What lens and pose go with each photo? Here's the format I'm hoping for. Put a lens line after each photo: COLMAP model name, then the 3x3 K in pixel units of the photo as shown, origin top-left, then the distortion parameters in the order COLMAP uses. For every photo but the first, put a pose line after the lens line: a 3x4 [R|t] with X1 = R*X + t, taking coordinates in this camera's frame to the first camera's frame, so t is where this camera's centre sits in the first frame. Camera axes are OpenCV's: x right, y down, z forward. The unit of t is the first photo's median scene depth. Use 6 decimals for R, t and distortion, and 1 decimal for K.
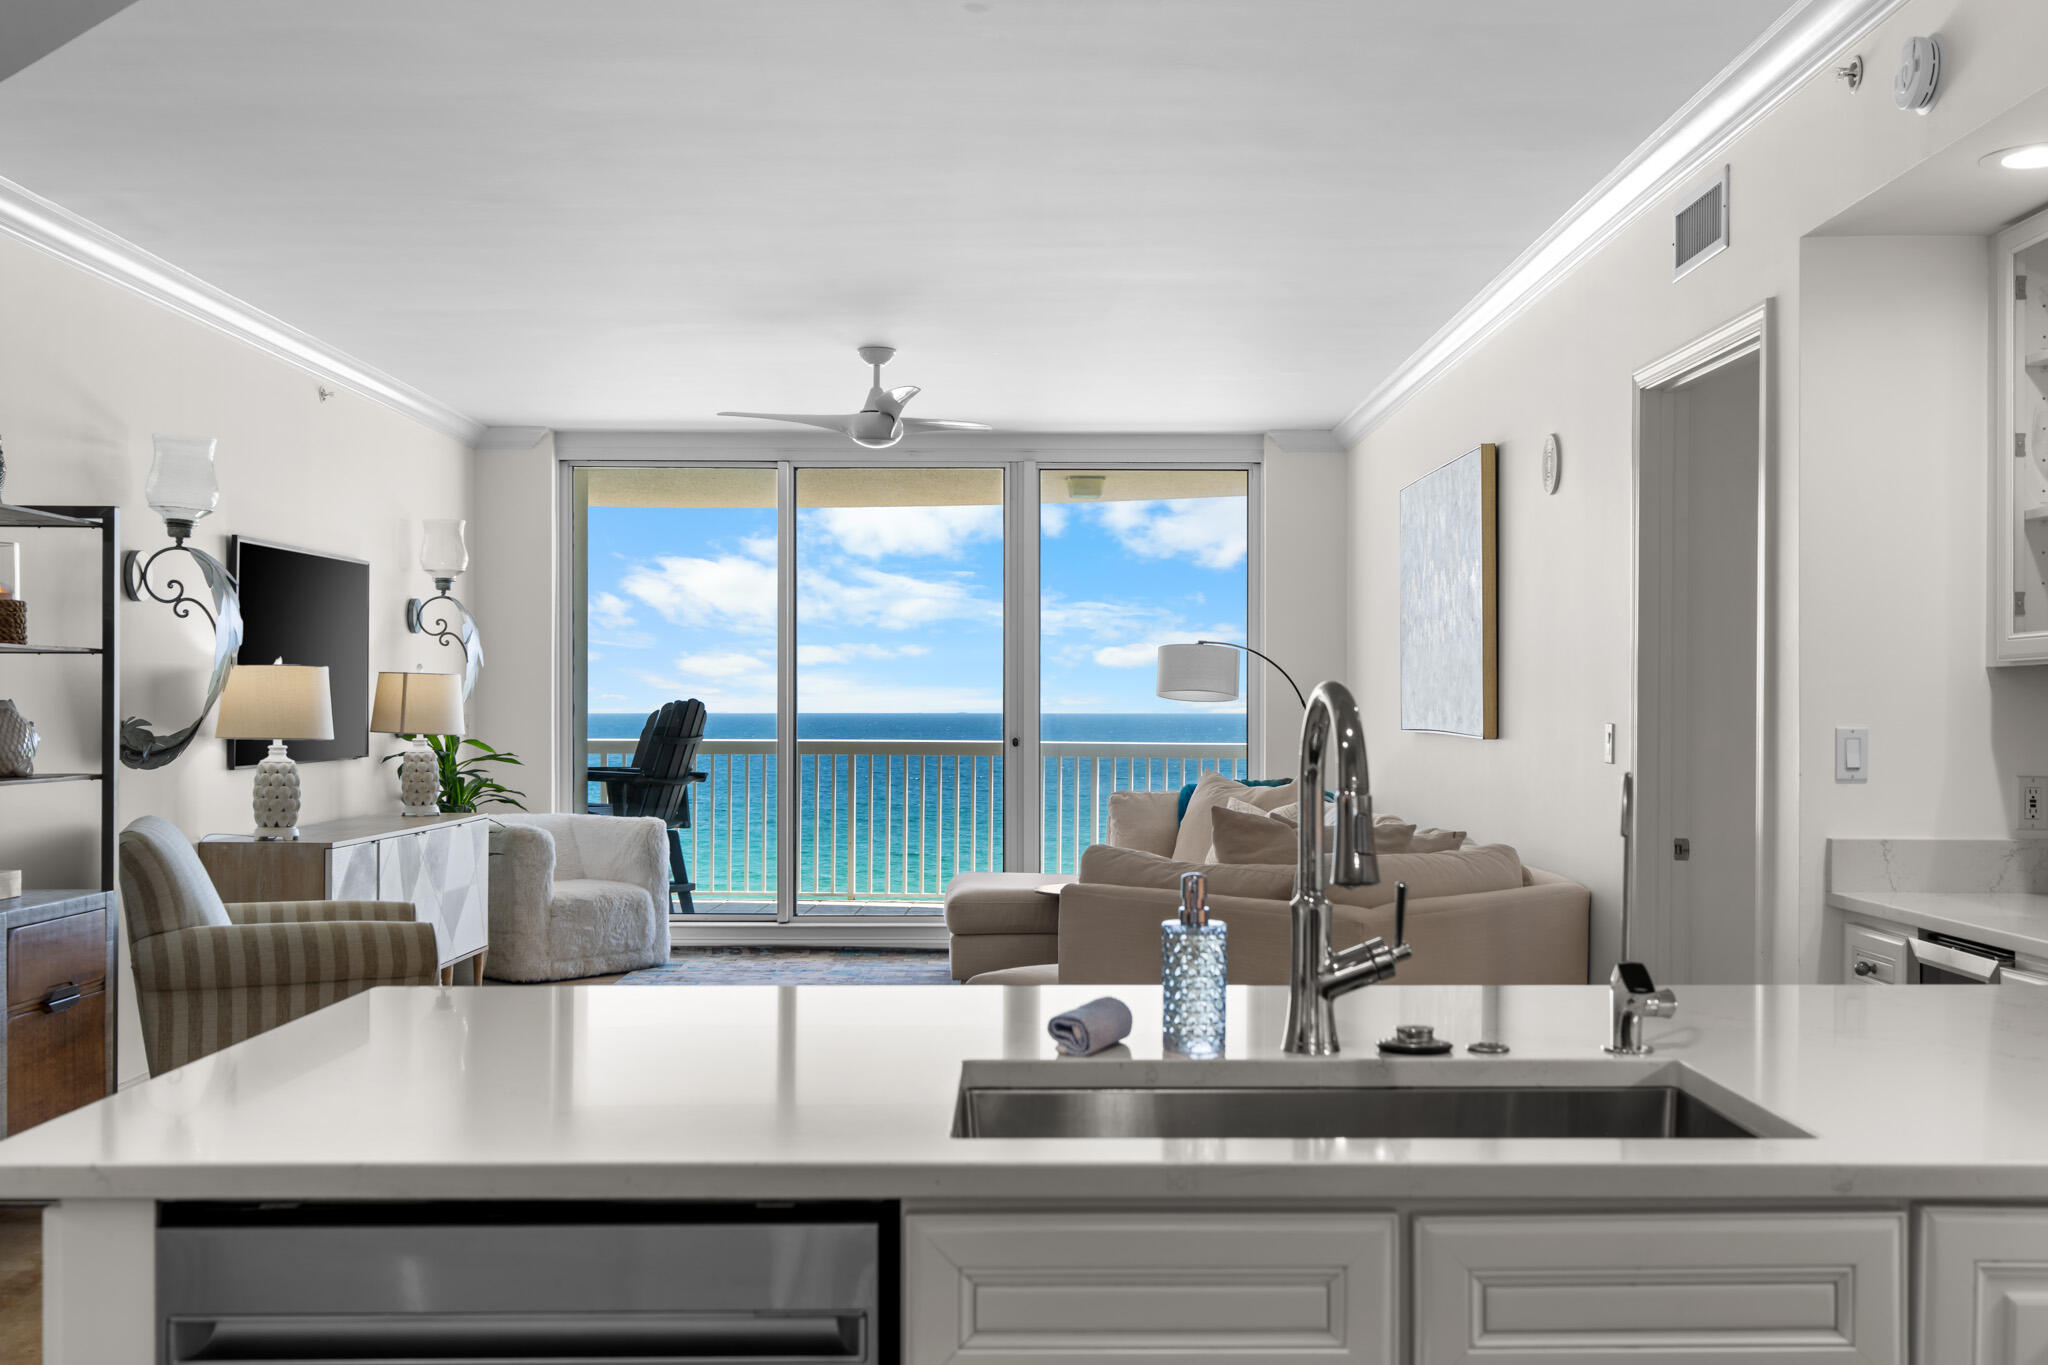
lens RADIAL K [[2031.1, 0, 1050.1], [0, 2031.1, 724.7], [0, 0, 1]] dist [0.010180, 0.000000]
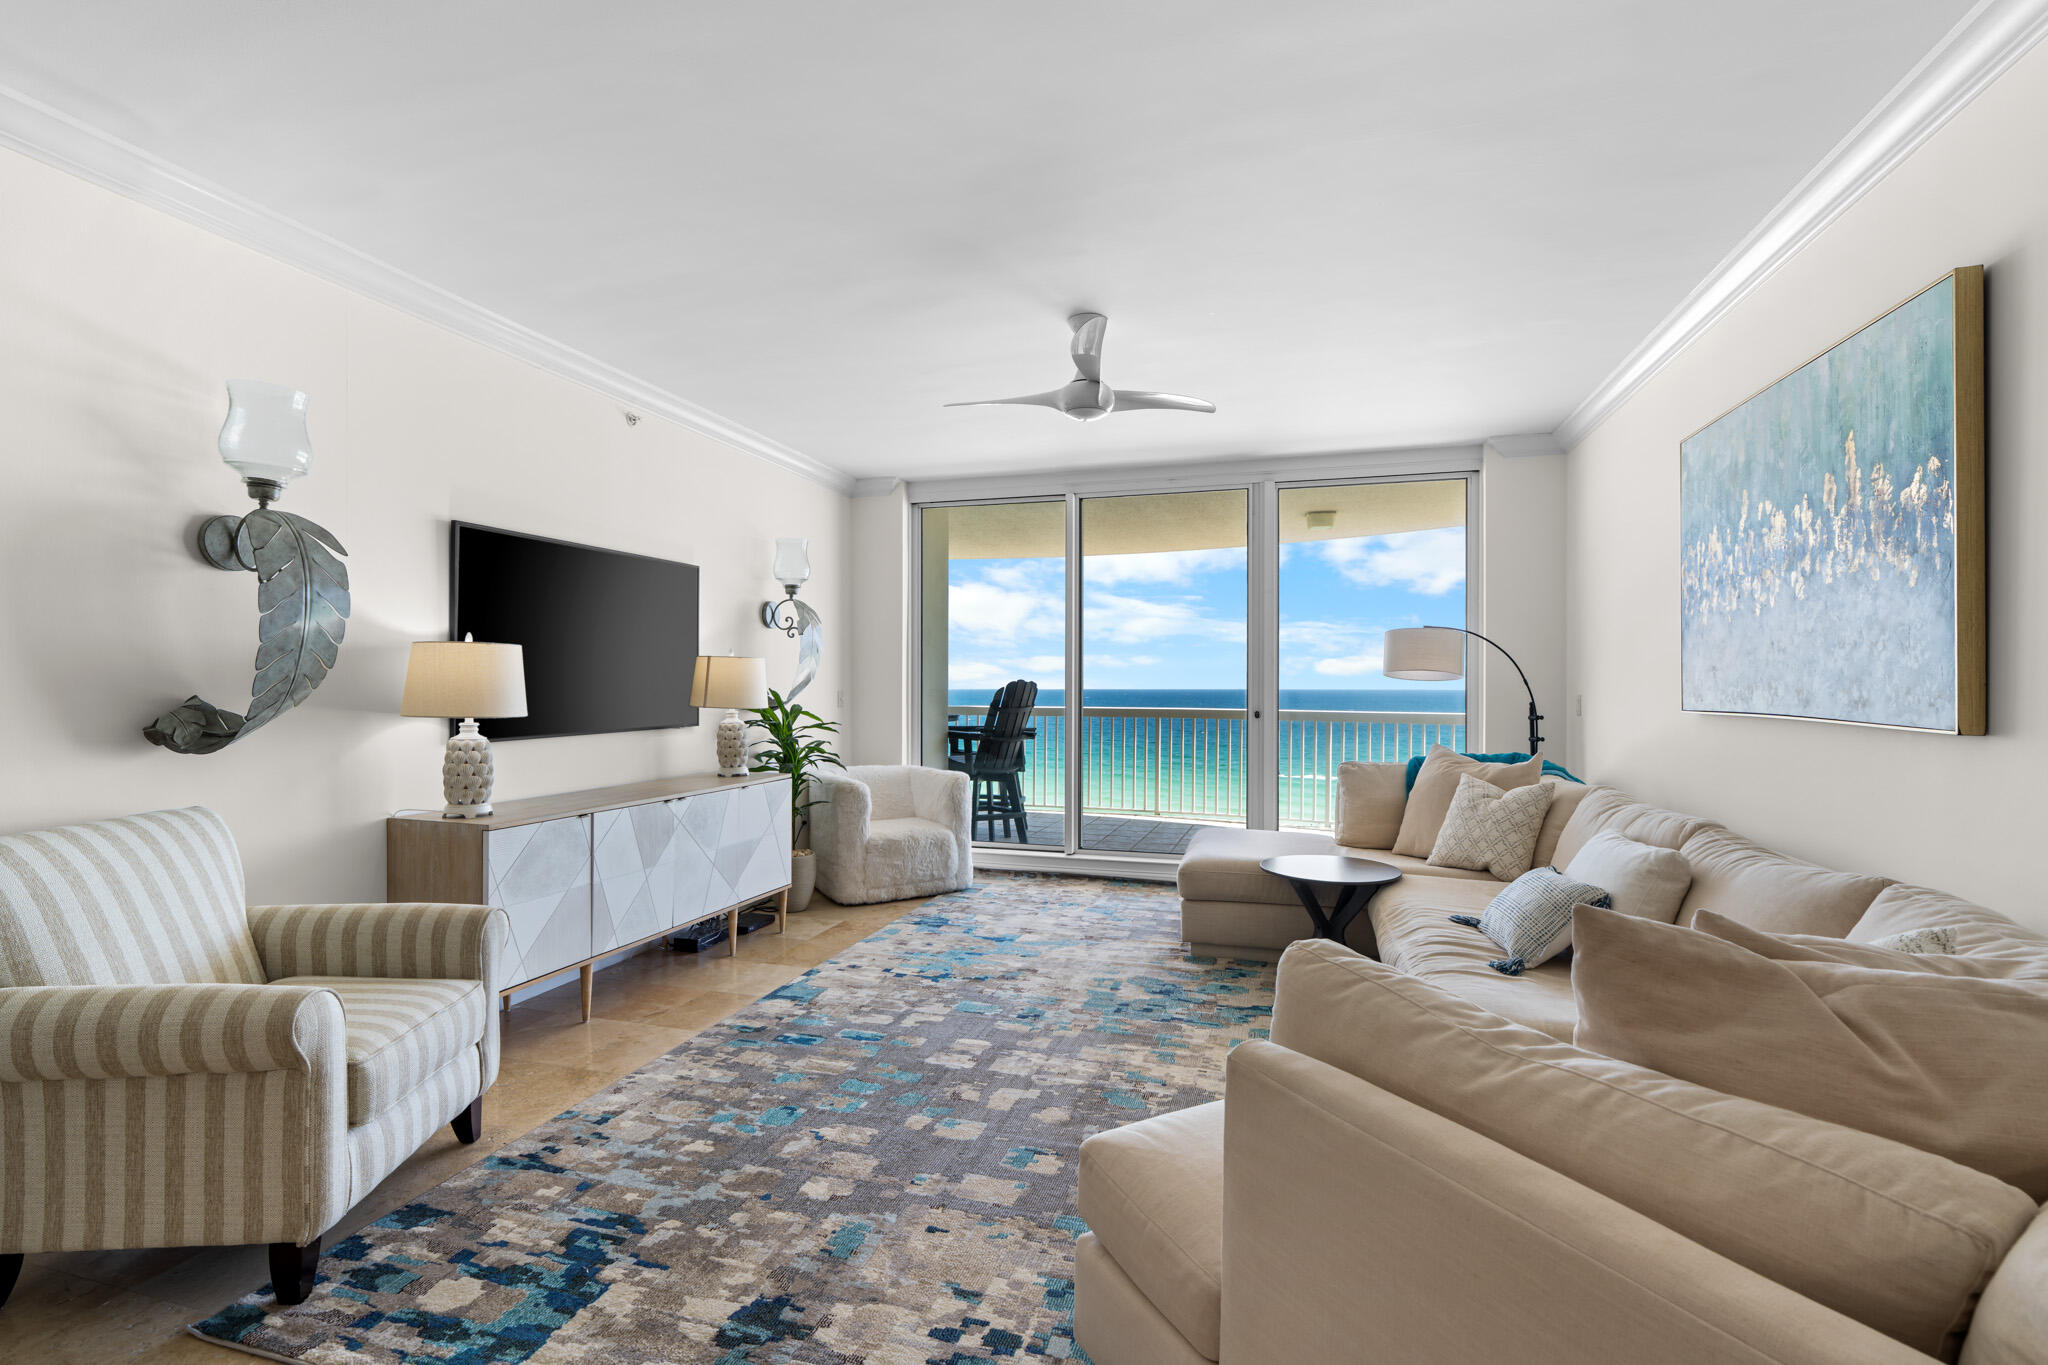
lens RADIAL K [[925.3, 0, 1024.2], [0, 925.3, 690.3], [0, 0, 1]] dist [-0.007951, 0.003233]
pose [[0.955186, 0.001527, -0.296002, 0.016520], [-0.002748, 0.999989, -0.003707, -0.004169], [0.295993, 0.004354, 0.955180, 0.529423]]
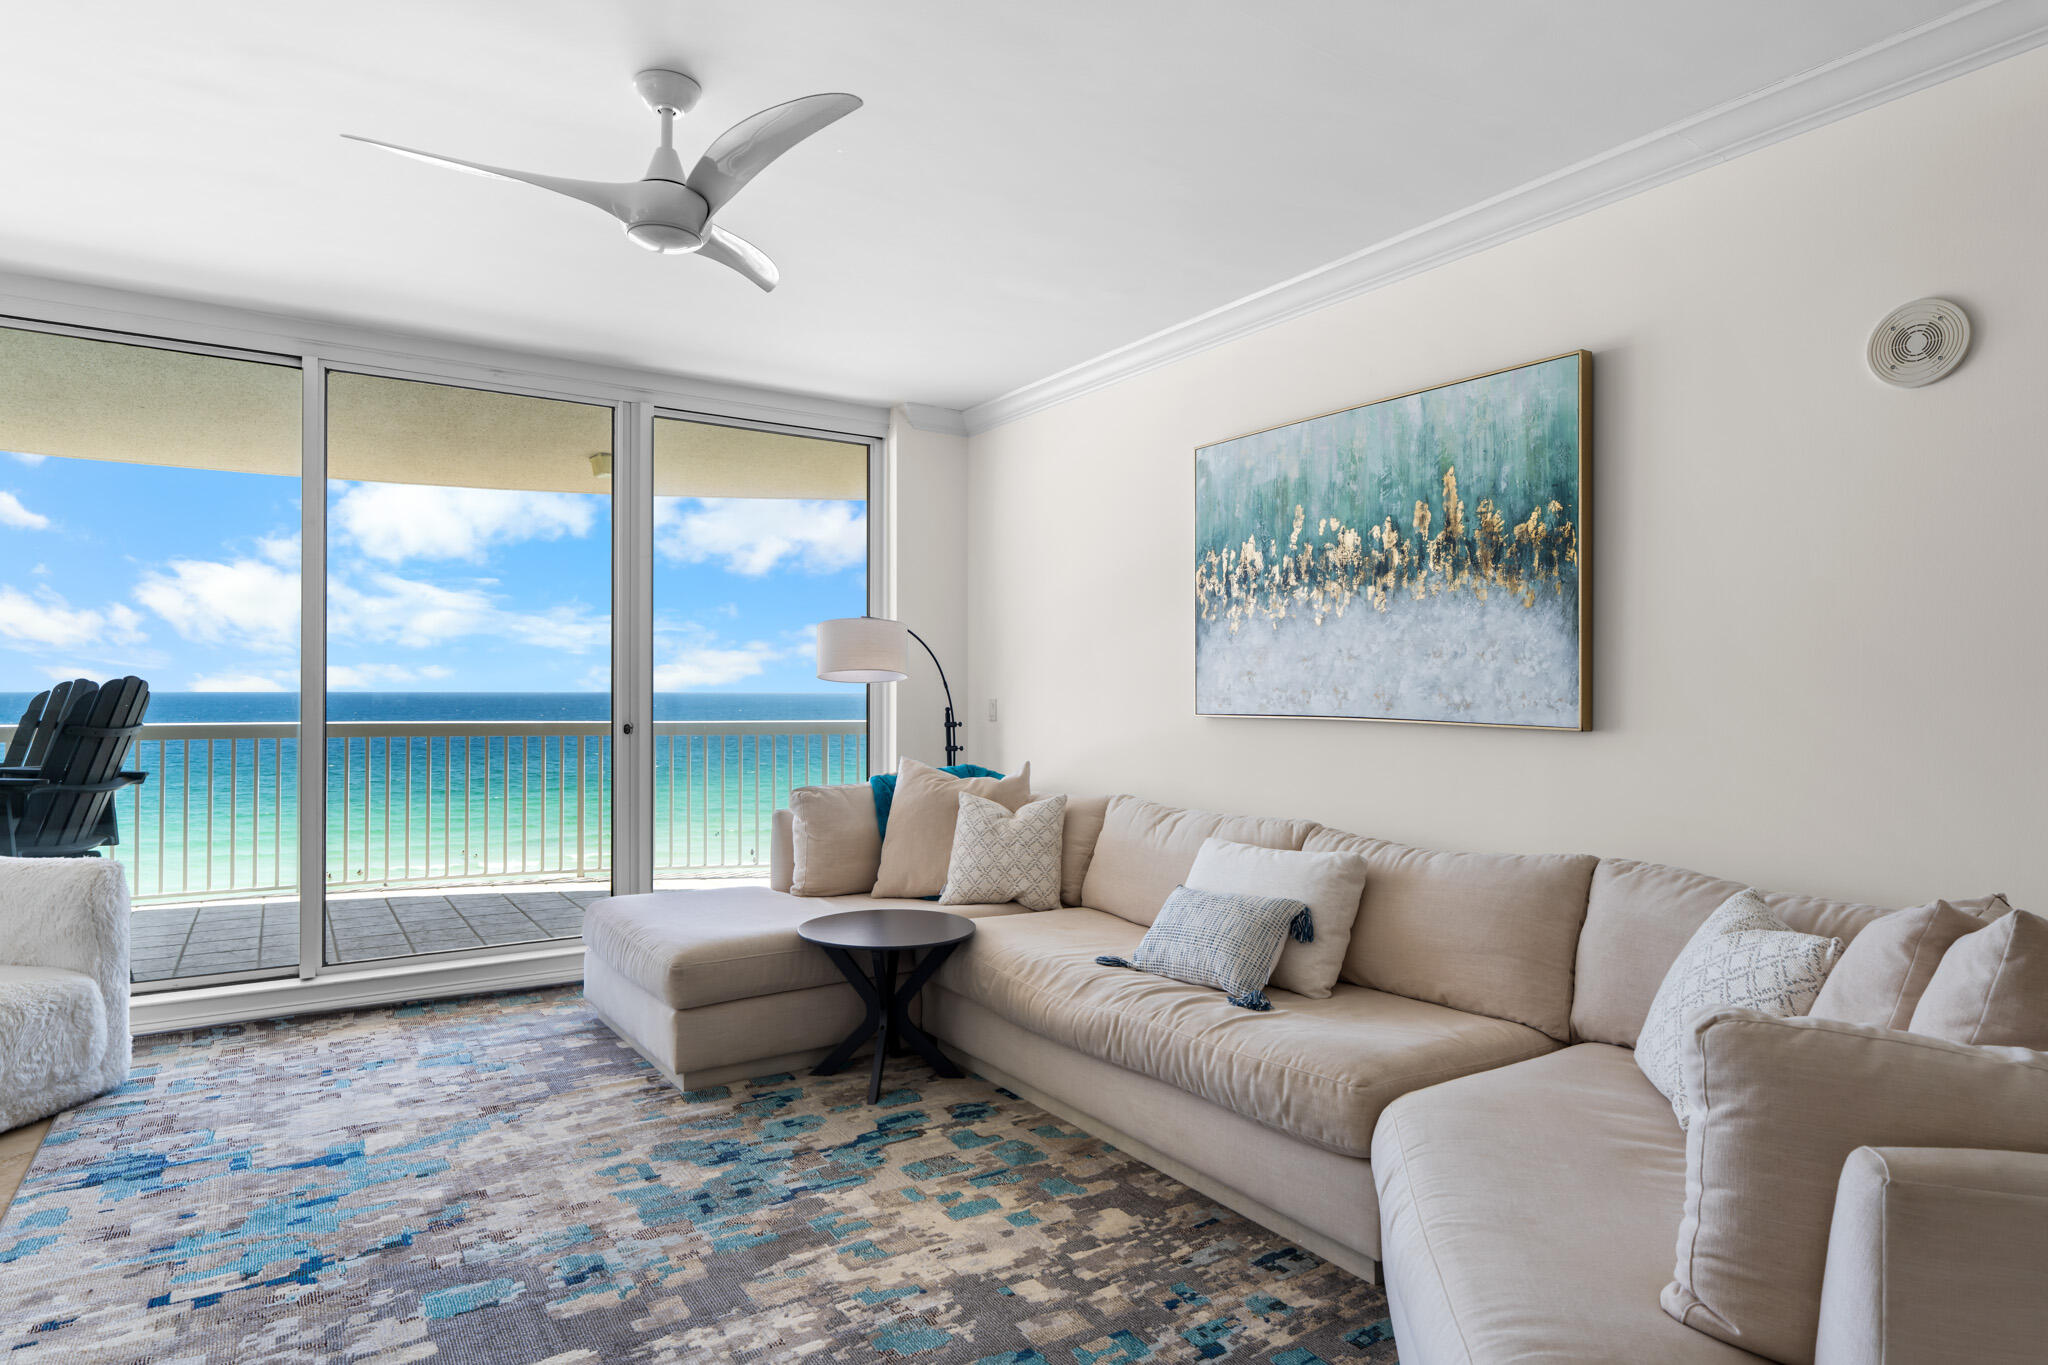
lens RADIAL K [[1125.2, 0, 1017.4], [0, 1125.2, 687.4], [0, 0, 1]] dist [-0.004380, 0.003162]
pose [[0.841193, 0.002440, 0.540730, -0.165055], [0.002581, 0.999960, -0.008526, -0.005448], [-0.540729, 0.008568, 0.841153, 0.626071]]
